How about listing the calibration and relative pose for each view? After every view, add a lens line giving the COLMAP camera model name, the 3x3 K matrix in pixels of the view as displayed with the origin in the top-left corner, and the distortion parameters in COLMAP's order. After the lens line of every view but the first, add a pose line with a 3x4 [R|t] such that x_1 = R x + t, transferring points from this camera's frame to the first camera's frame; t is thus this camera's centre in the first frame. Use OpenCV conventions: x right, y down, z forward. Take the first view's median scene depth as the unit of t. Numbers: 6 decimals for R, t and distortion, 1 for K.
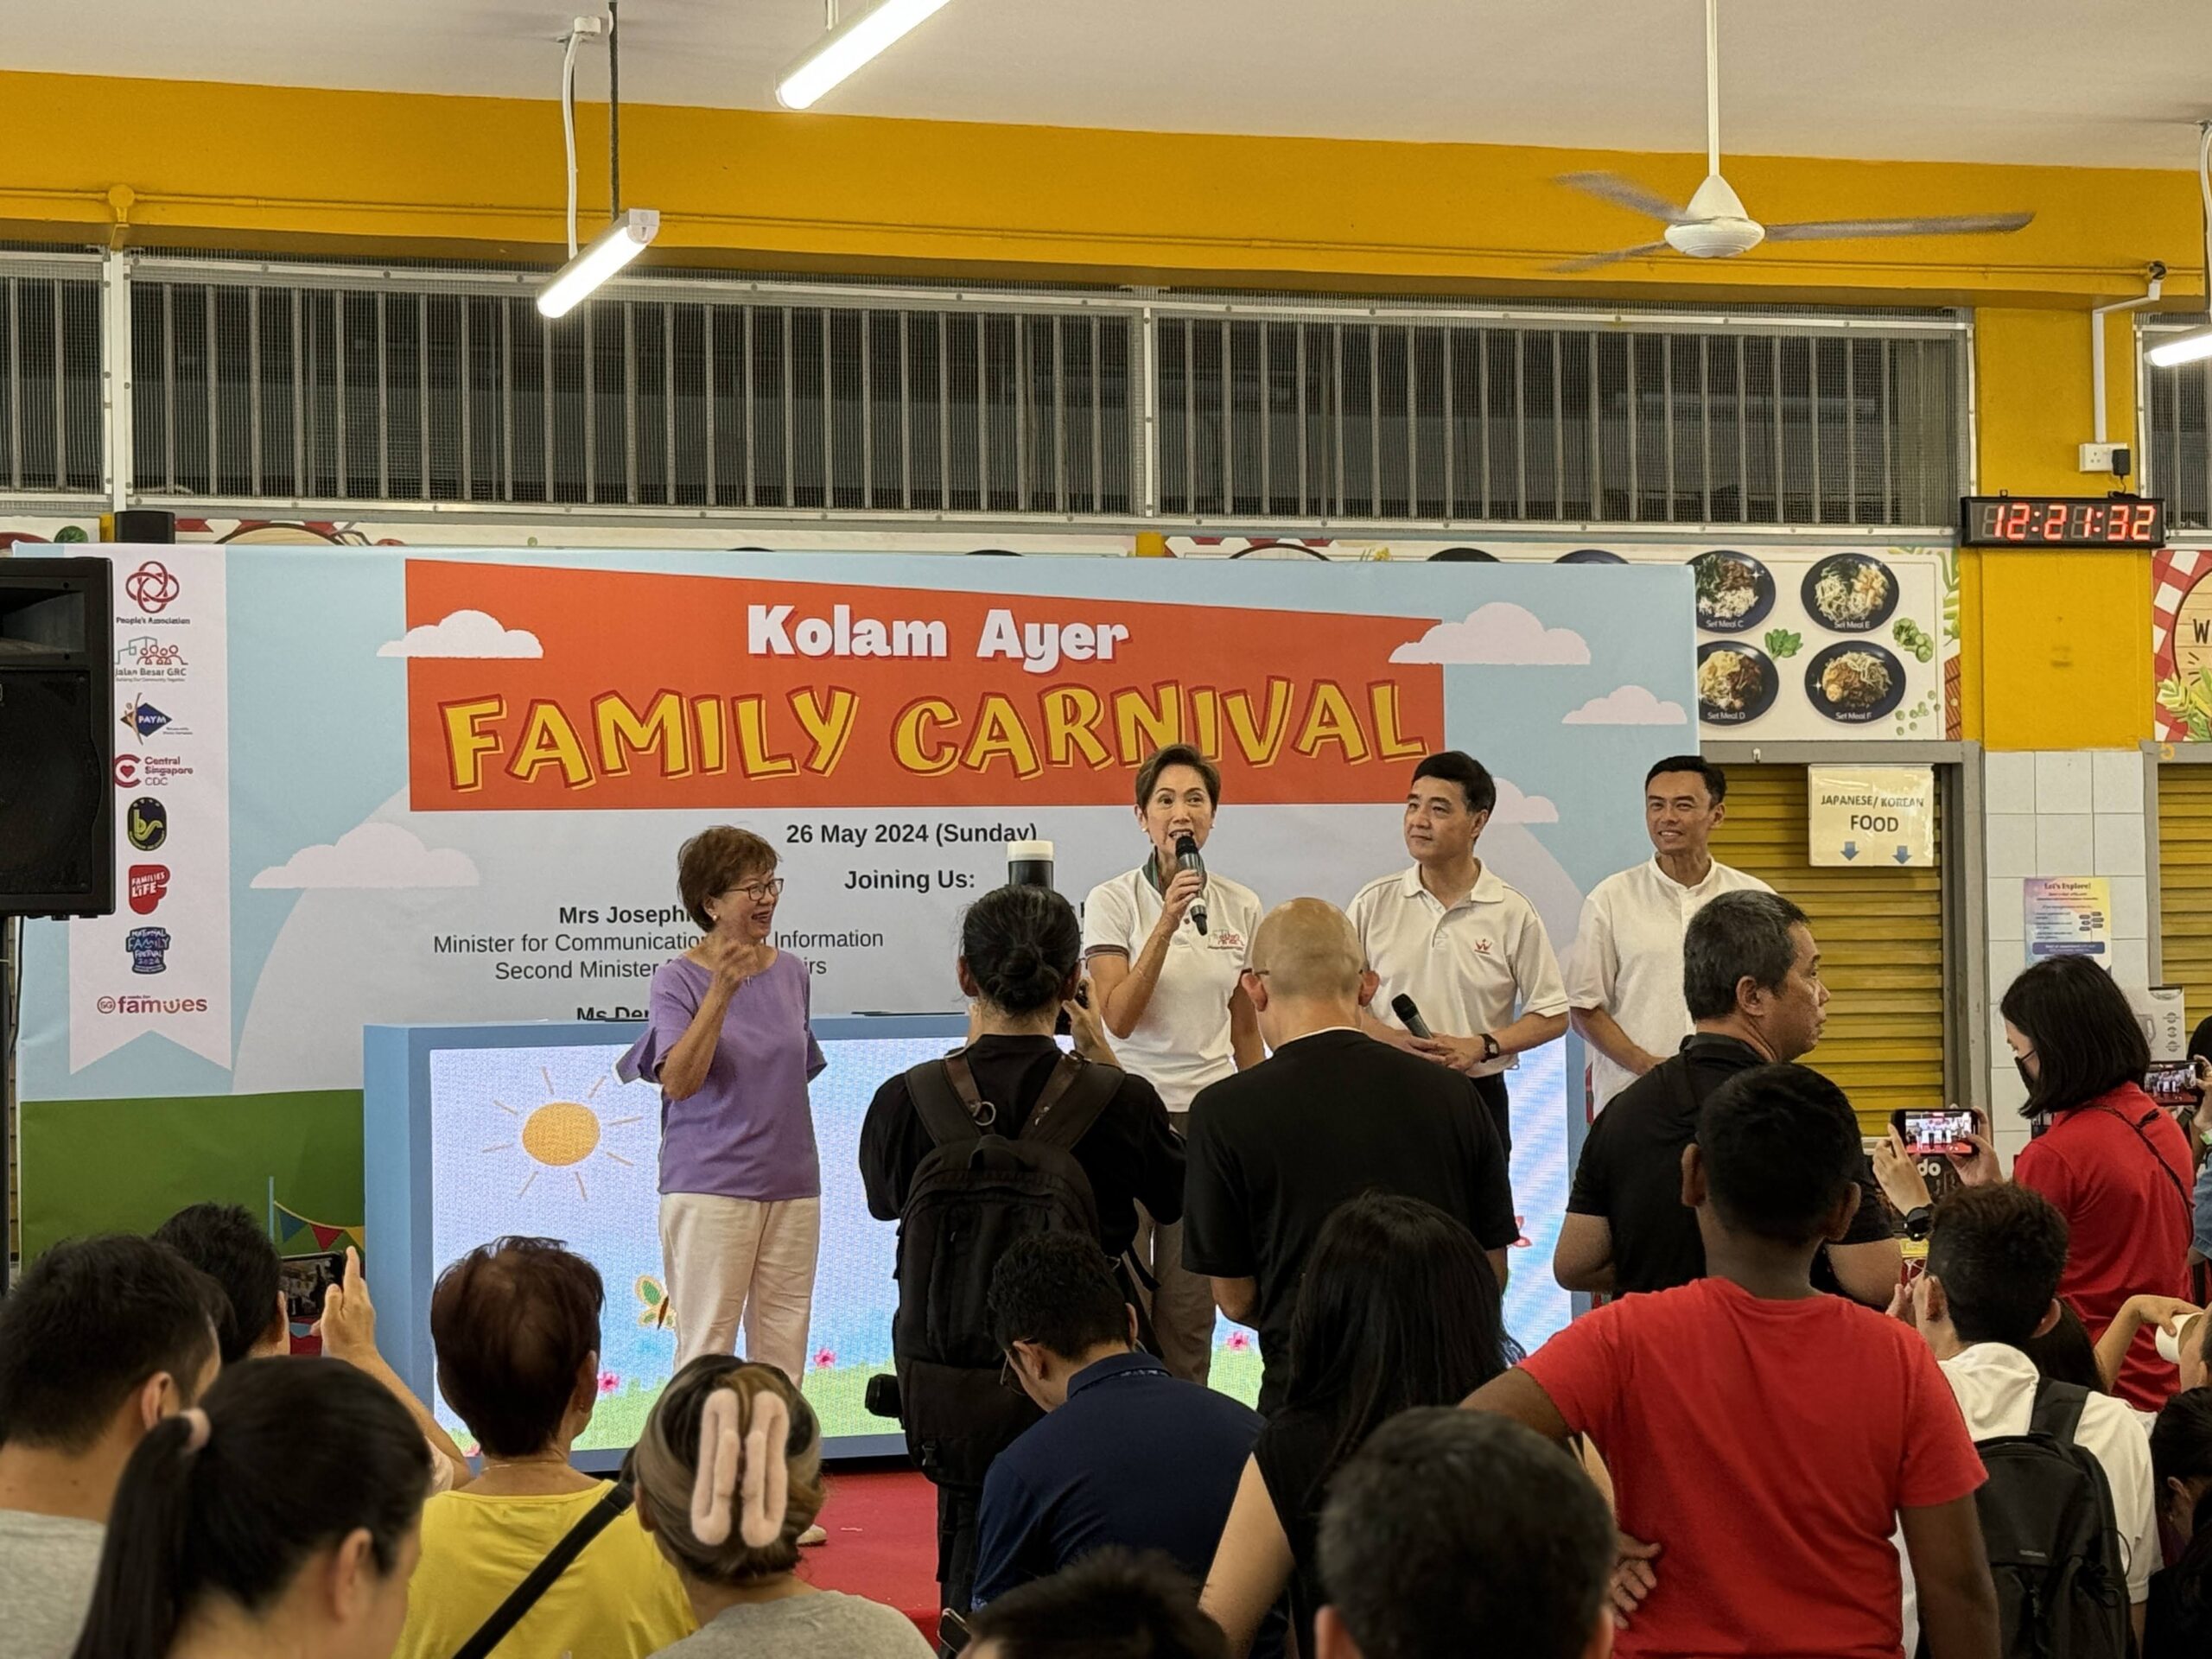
lens RADIAL K [[4294.0, 0, 1100.0], [0, 4294.0, 815.9], [0, 0, 1]] dist [0.135745, 0.000000]
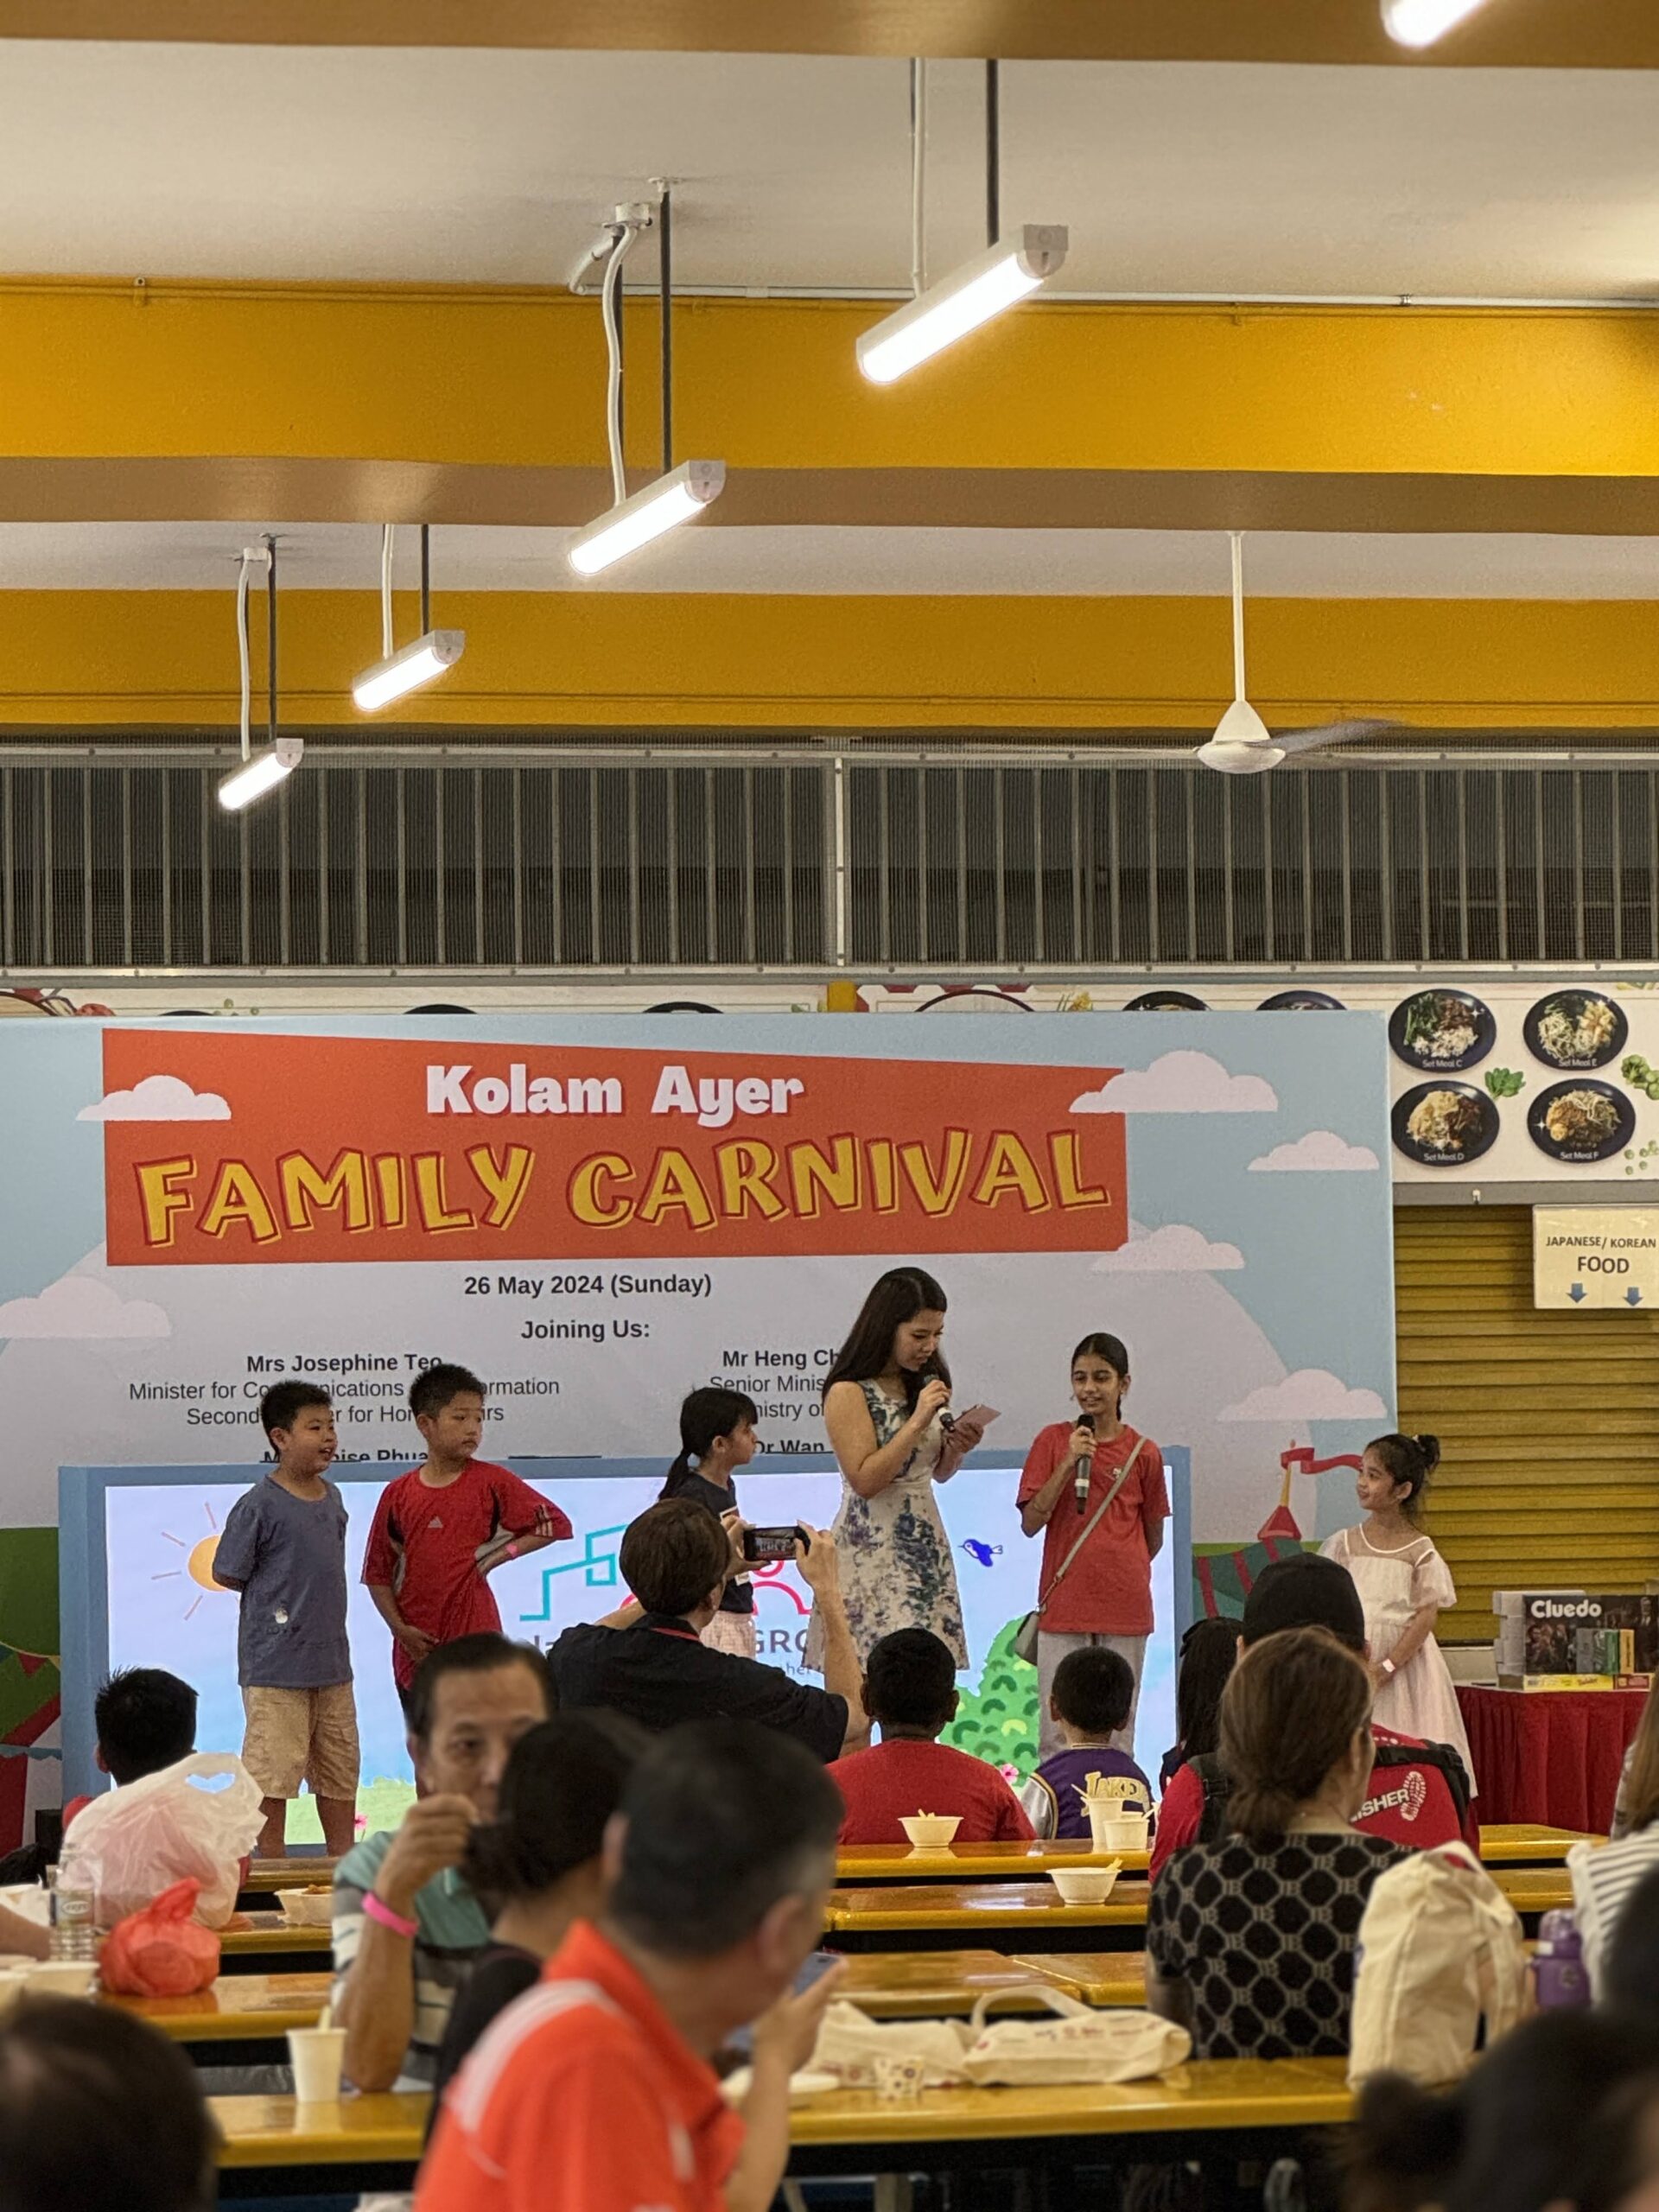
lens RADIAL K [[7460.0, 0, 827.6], [0, 7460.0, 1095.5], [0, 0, 1]] dist [-0.421025, 0.000000]
pose [[0.994703, -0.004686, -0.102680, 0.196286], [0.004040, 0.999971, -0.006491, -0.029279], [0.102708, 0.006042, 0.994693, -0.770202]]
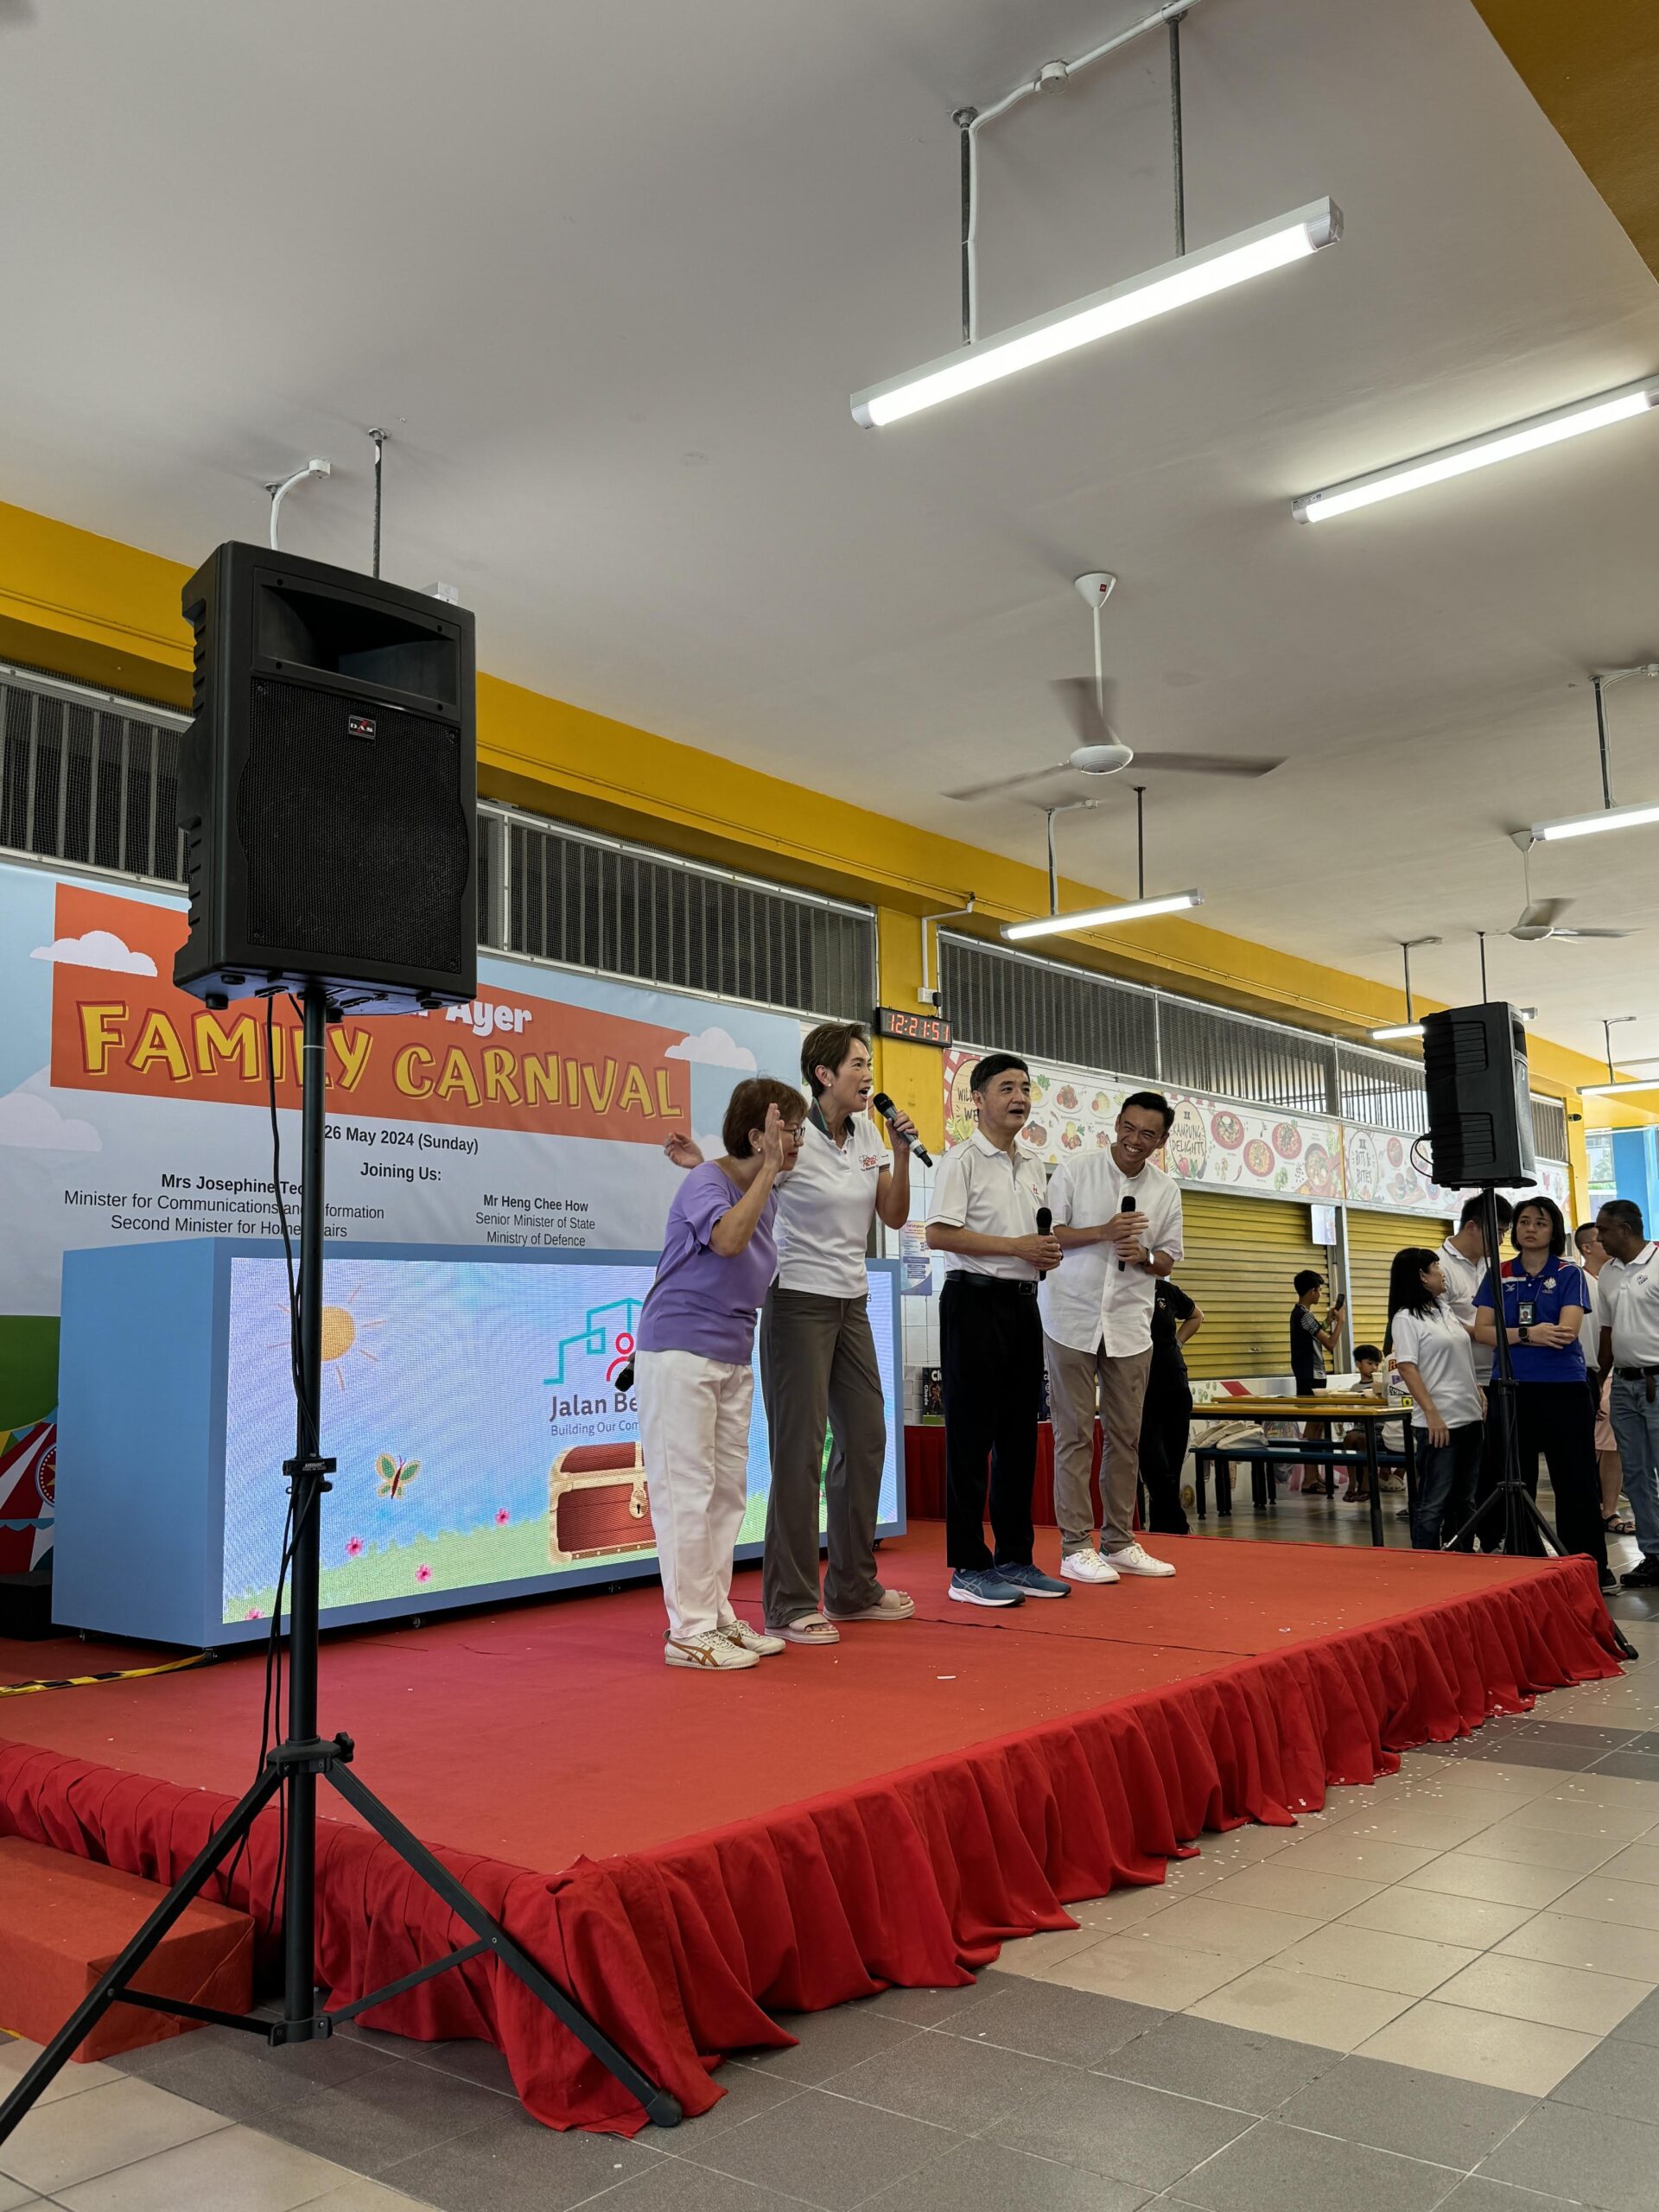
lens RADIAL K [[1794.8, 0, 834.6], [0, 1794.8, 1099.8], [0, 0, 1]] dist [0.085112, -0.008239]
pose [[0.836000, 0.073612, 0.543769, -0.243359], [-0.013081, 0.993353, -0.114363, 0.055965], [-0.548573, 0.088495, 0.831406, 0.433864]]
